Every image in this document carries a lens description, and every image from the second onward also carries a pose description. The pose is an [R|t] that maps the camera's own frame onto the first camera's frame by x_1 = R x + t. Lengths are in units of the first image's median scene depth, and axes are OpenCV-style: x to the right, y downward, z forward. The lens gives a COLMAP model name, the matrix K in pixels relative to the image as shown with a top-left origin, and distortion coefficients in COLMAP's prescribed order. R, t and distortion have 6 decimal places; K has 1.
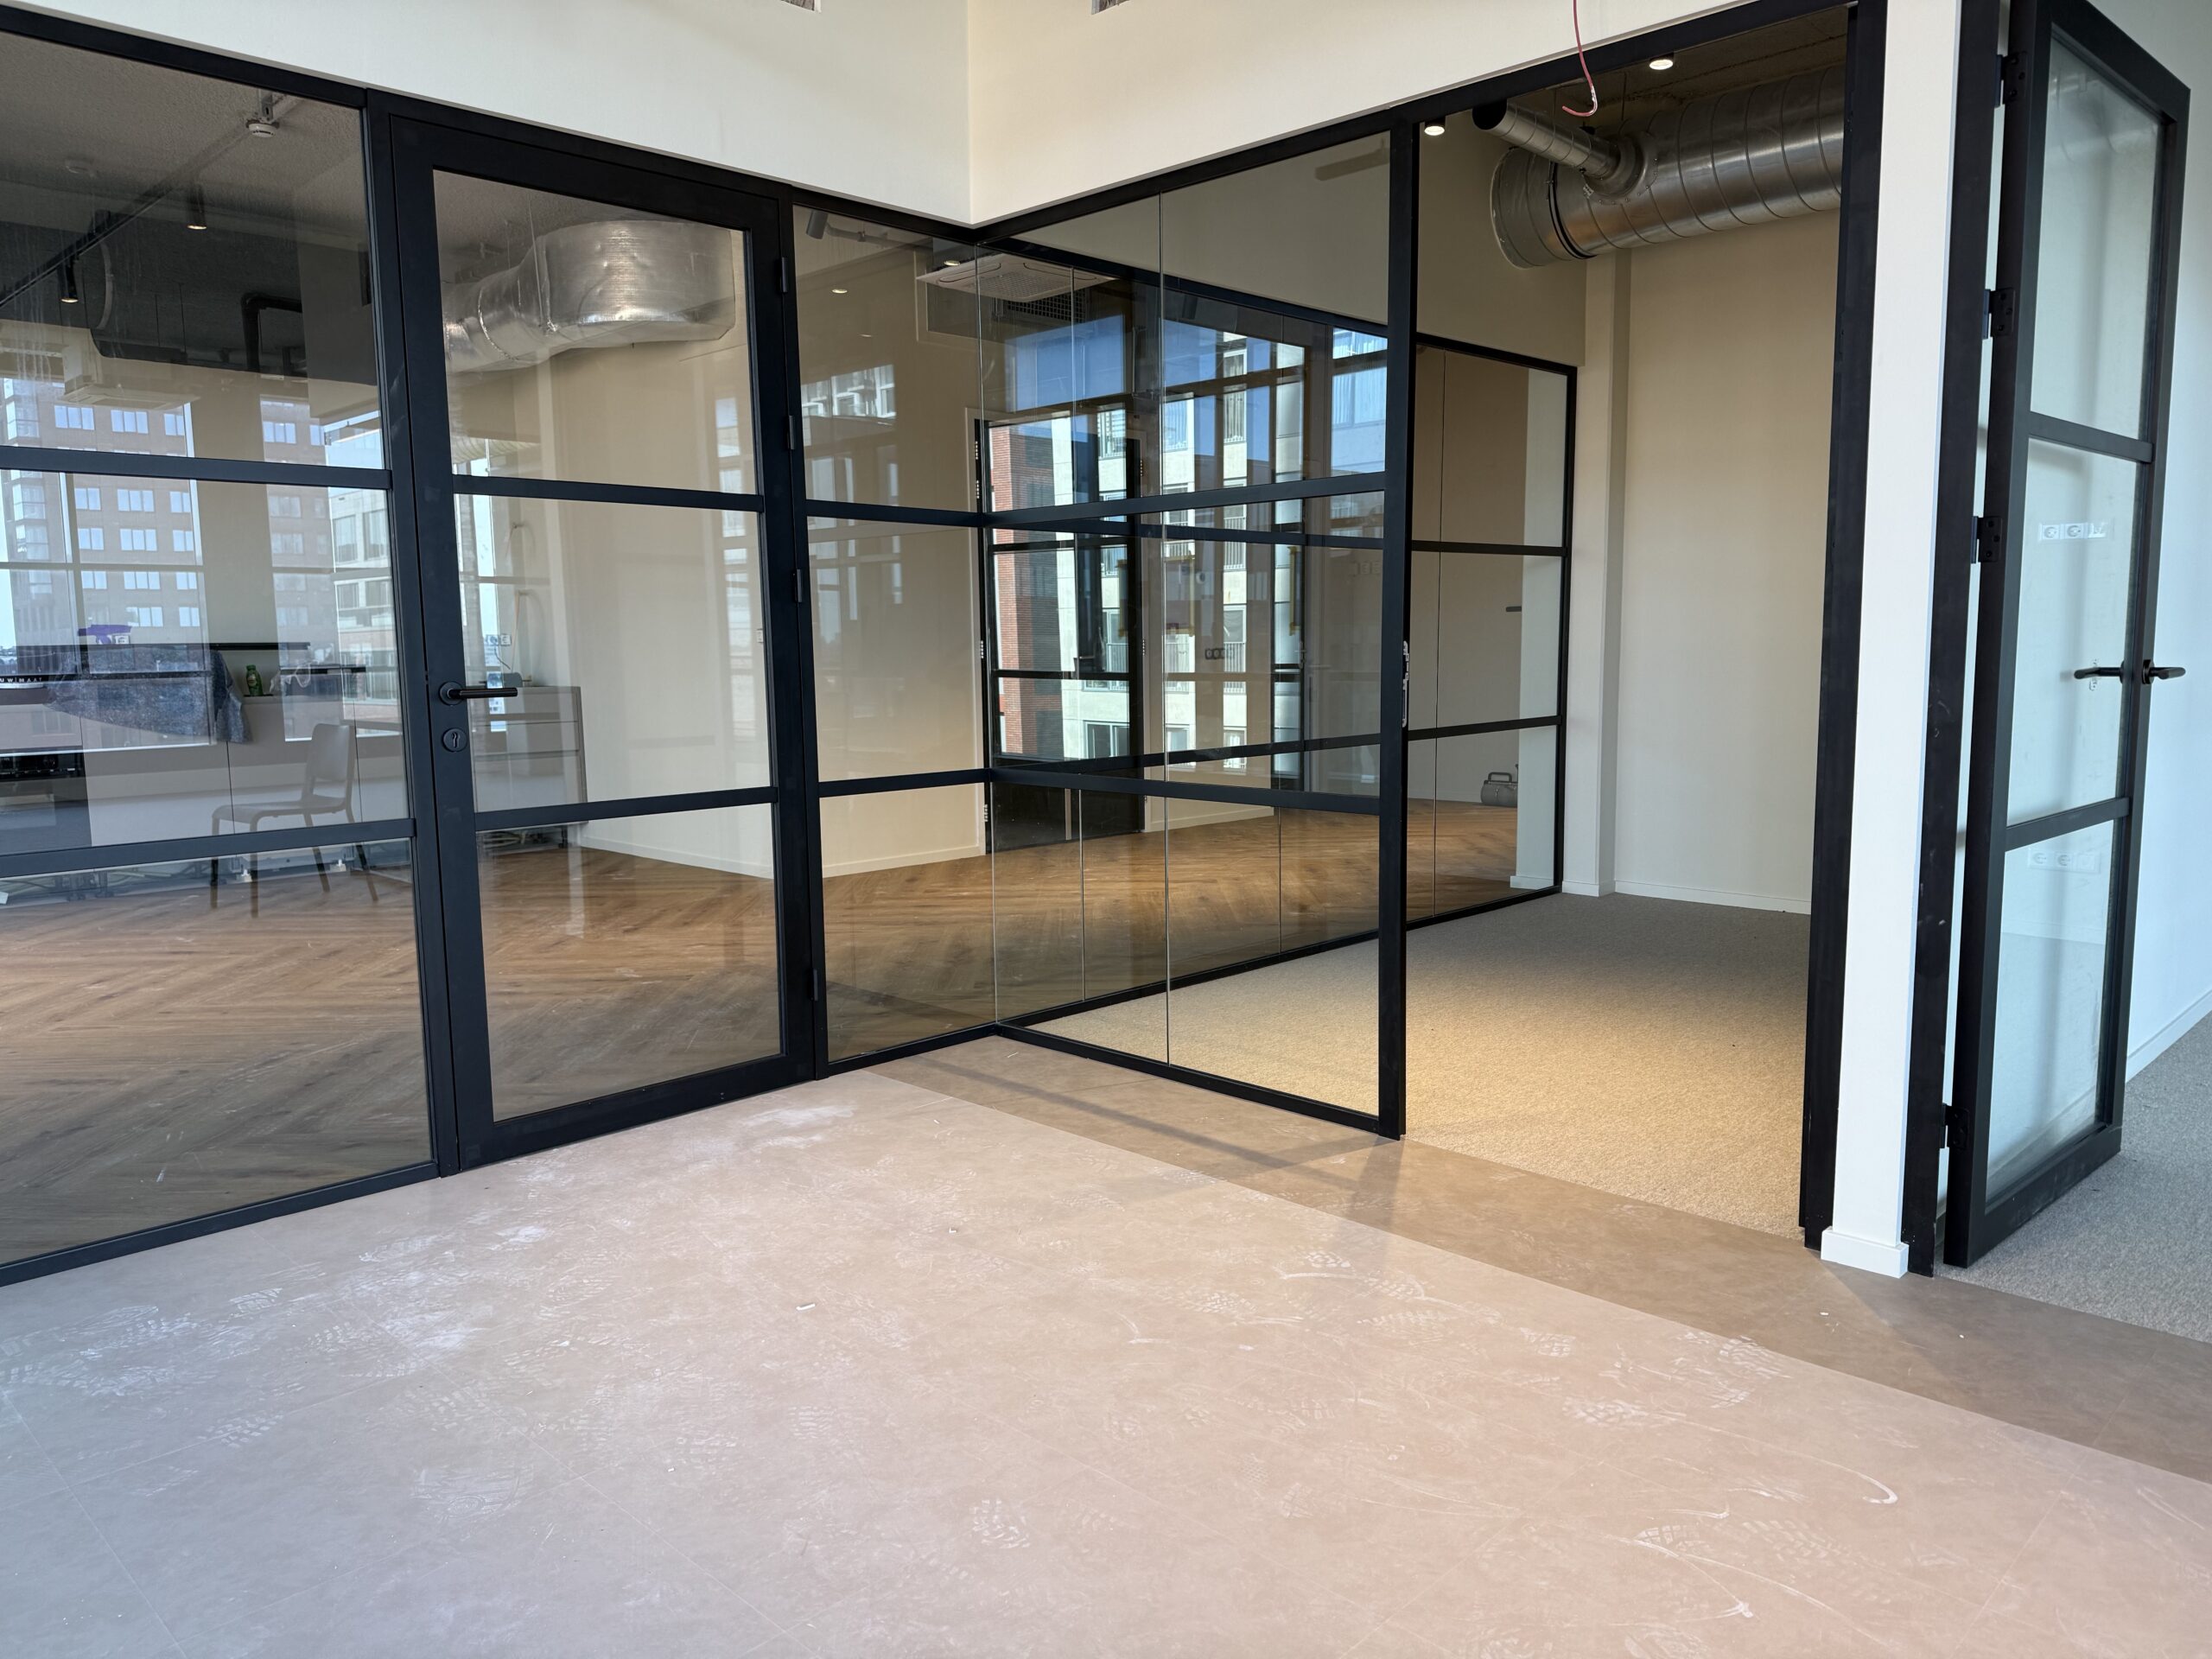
lens RADIAL K [[1551.4, 0, 1102.3], [0, 1551.4, 836.7], [0, 0, 1]] dist [0.055367, -0.068599]
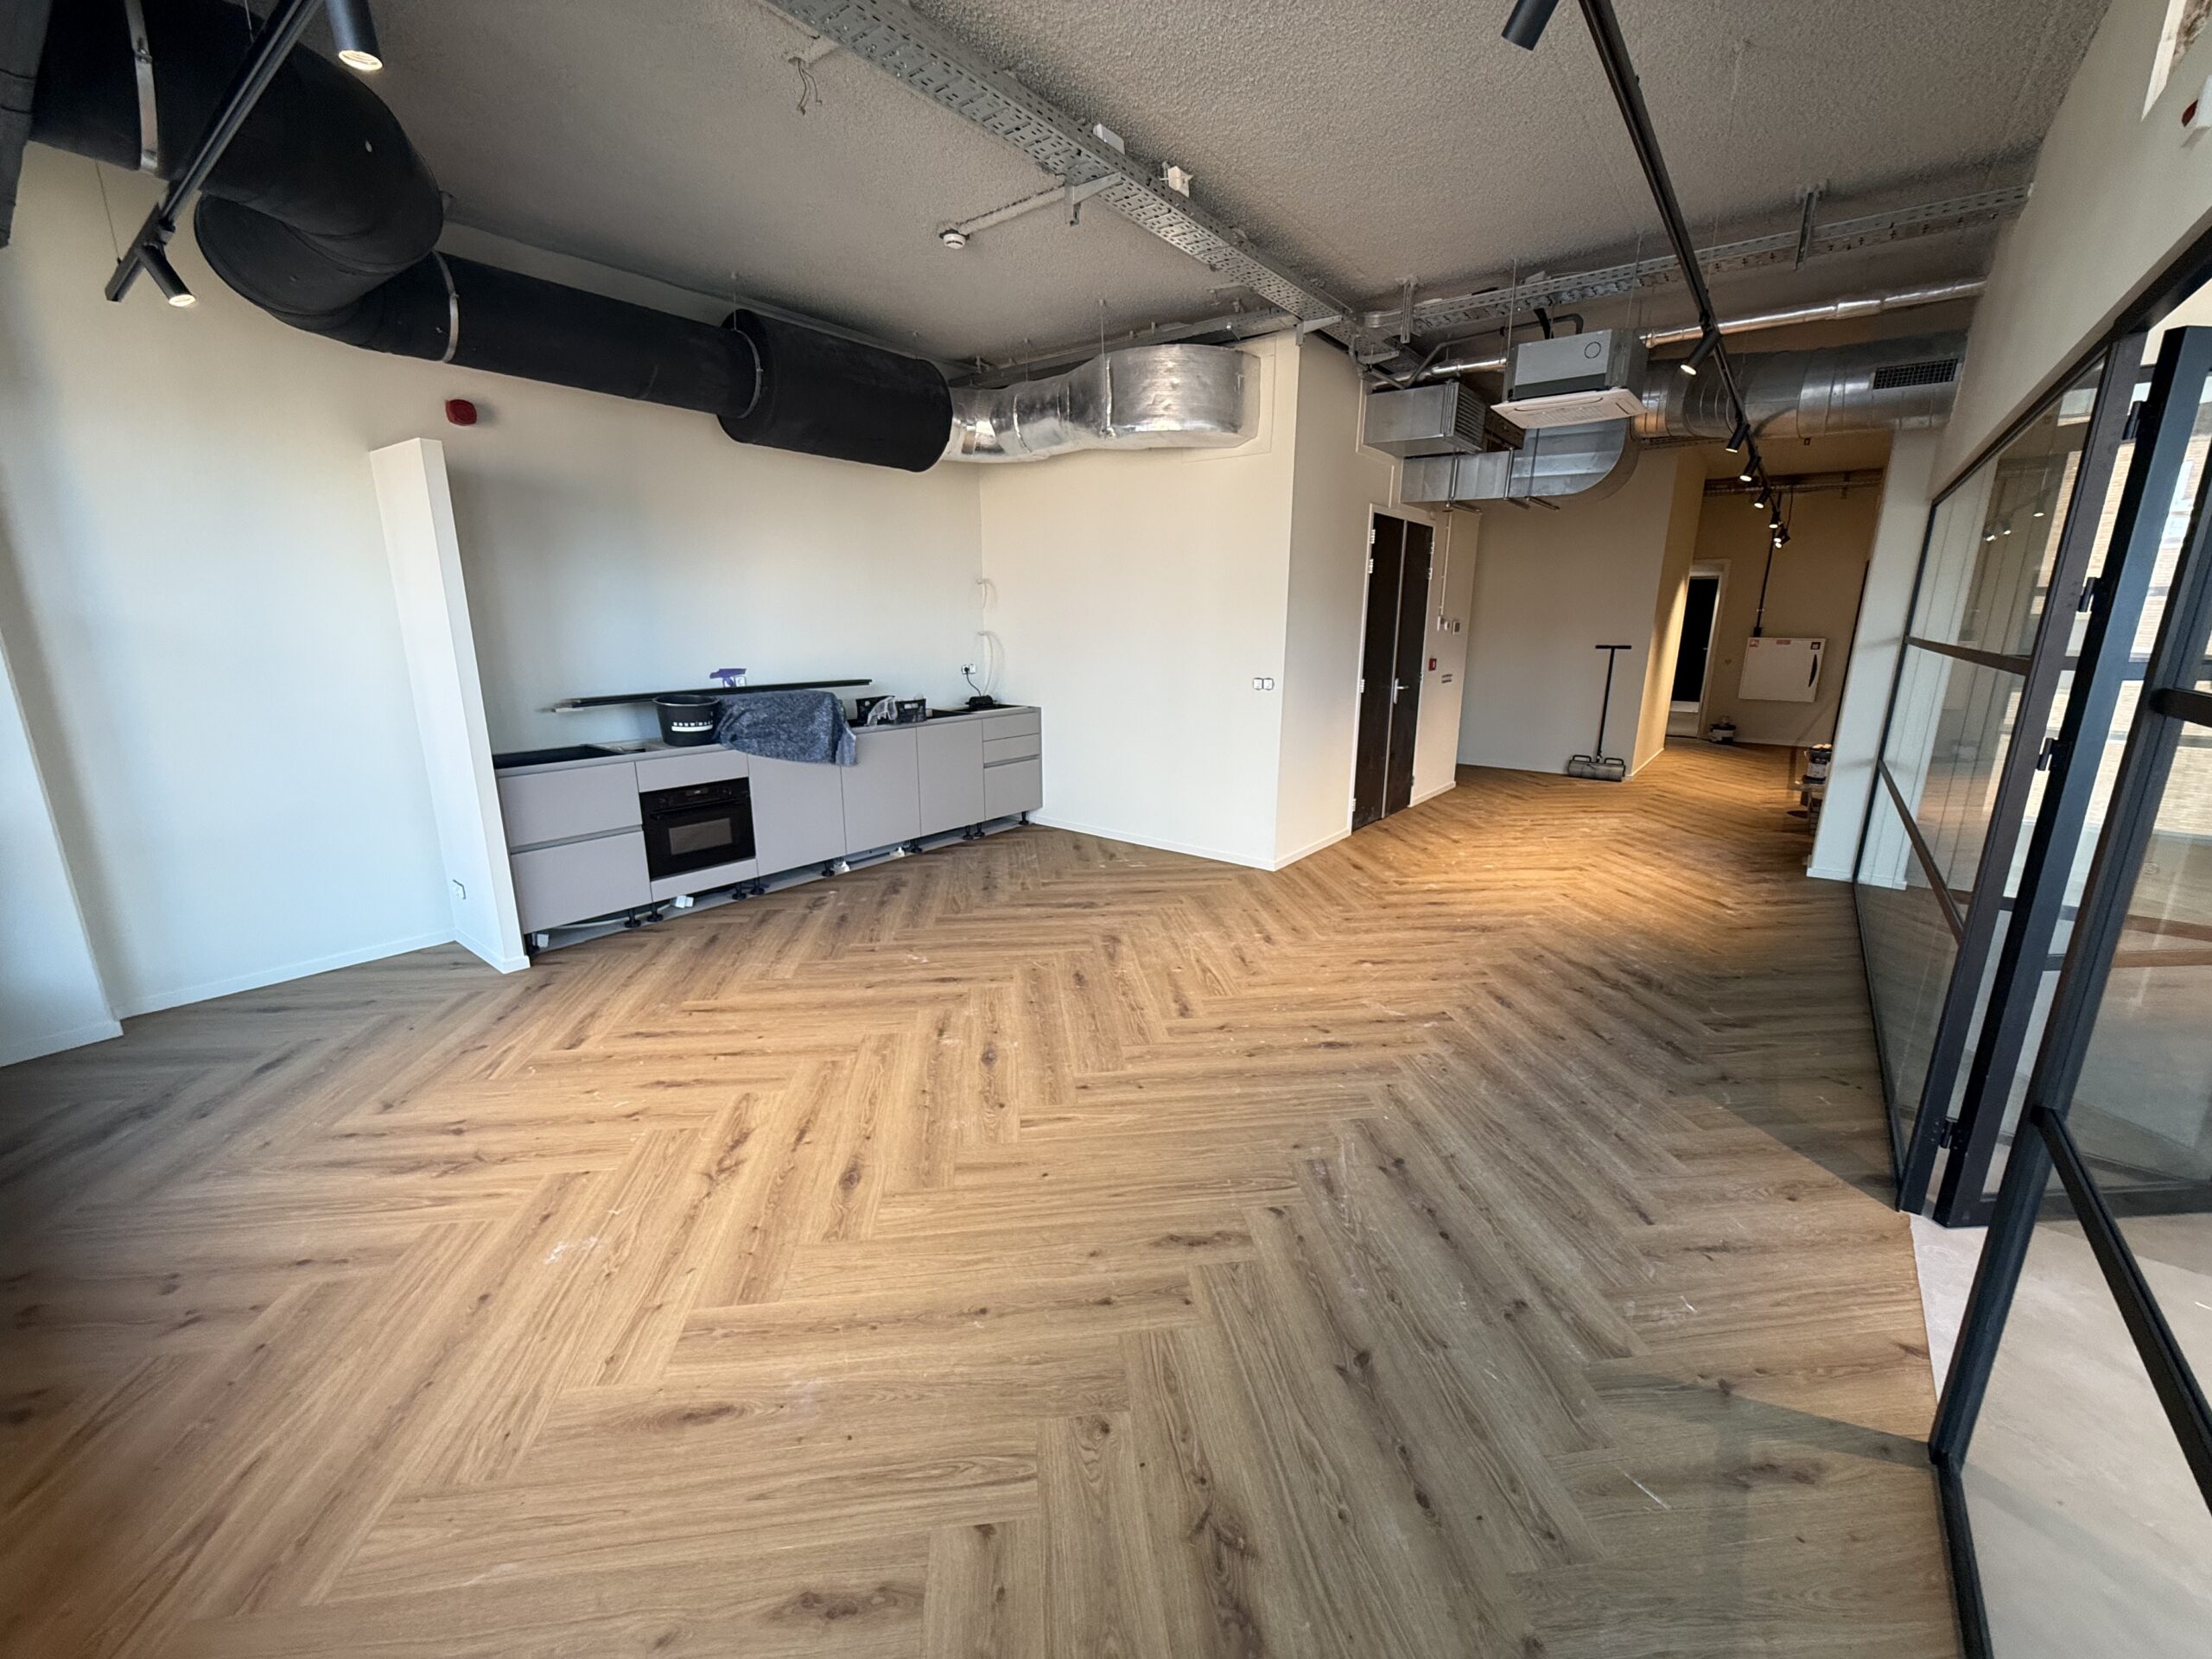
lens RADIAL K [[881.6, 0, 1110.7], [0, 881.6, 827.8], [0, 0, 1]] dist [0.003279, -0.001176]
pose [[0.992712, -0.009327, 0.120152, -0.868730], [-0.003929, 0.993966, 0.109617, -0.181320], [-0.120450, -0.109290, 0.986685, 0.549009]]
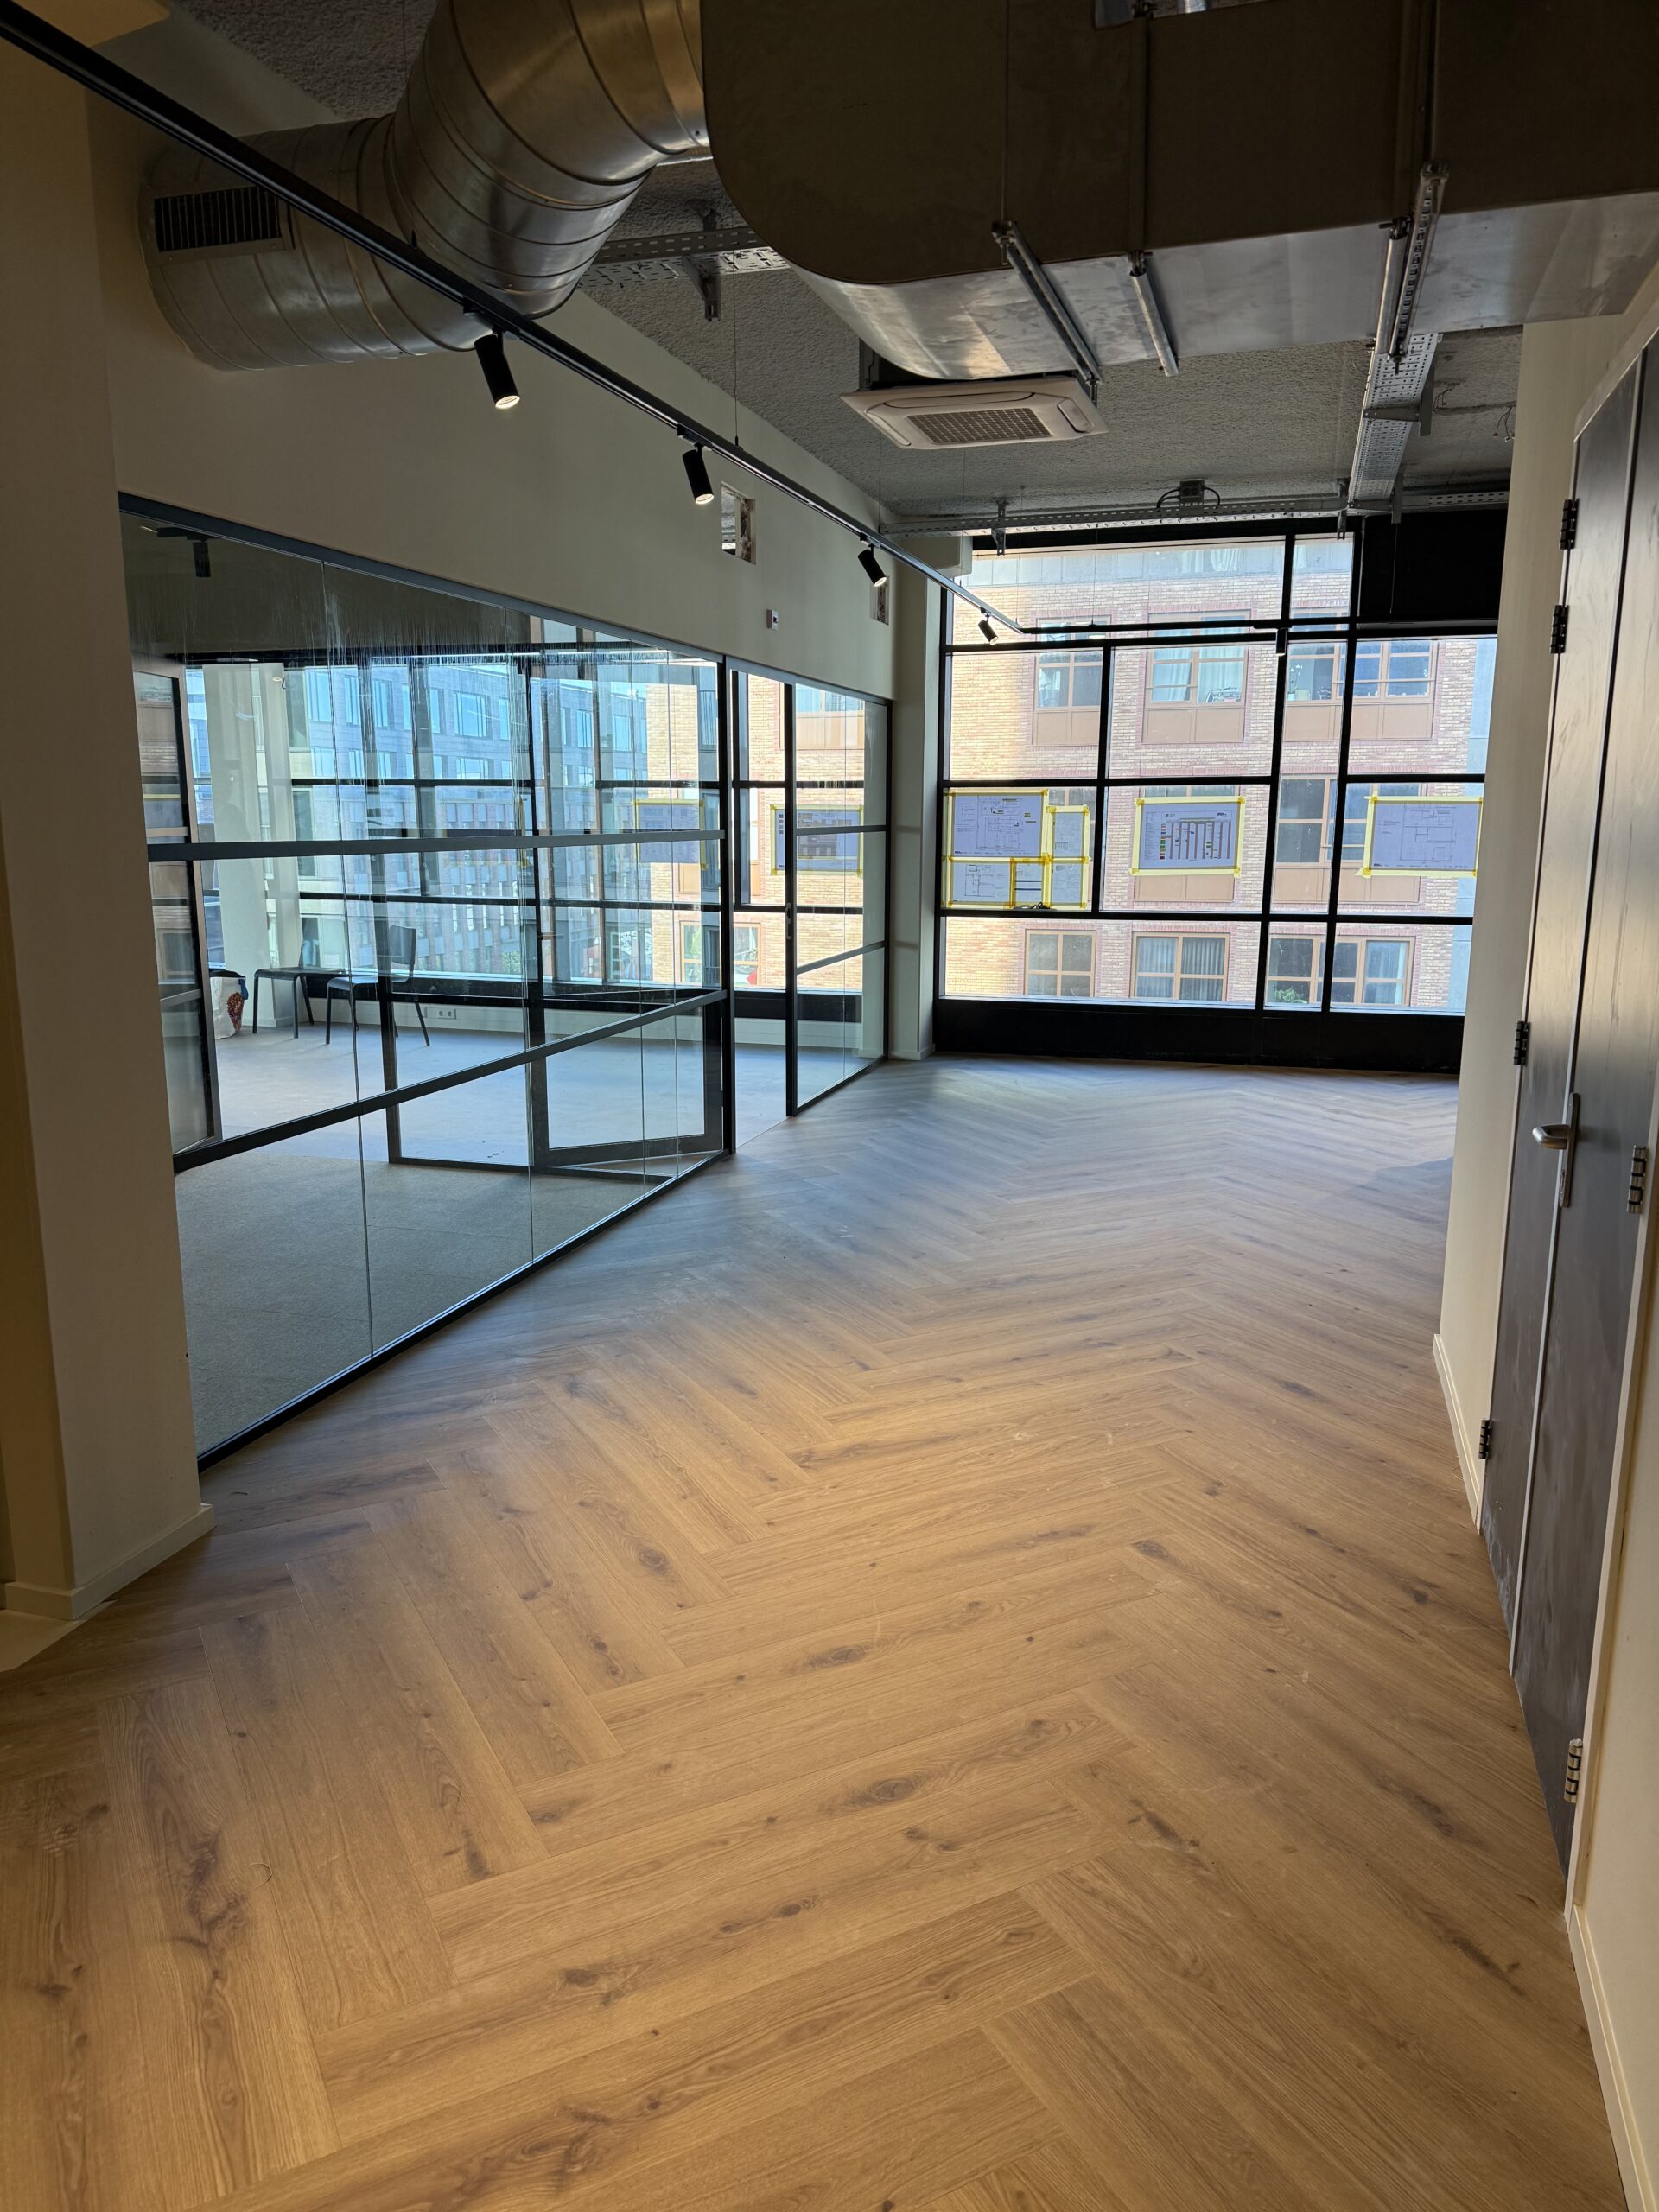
lens RADIAL K [[1551.4, 0, 816.4], [0, 1551.4, 1116.9], [0, 0, 1]] dist [0.055367, -0.068599]
pose [[-0.886435, 0.101459, -0.451596, 0.565304], [-0.048083, 0.950214, 0.307864, -0.478004], [0.460349, 0.294616, -0.837425, 2.758344]]
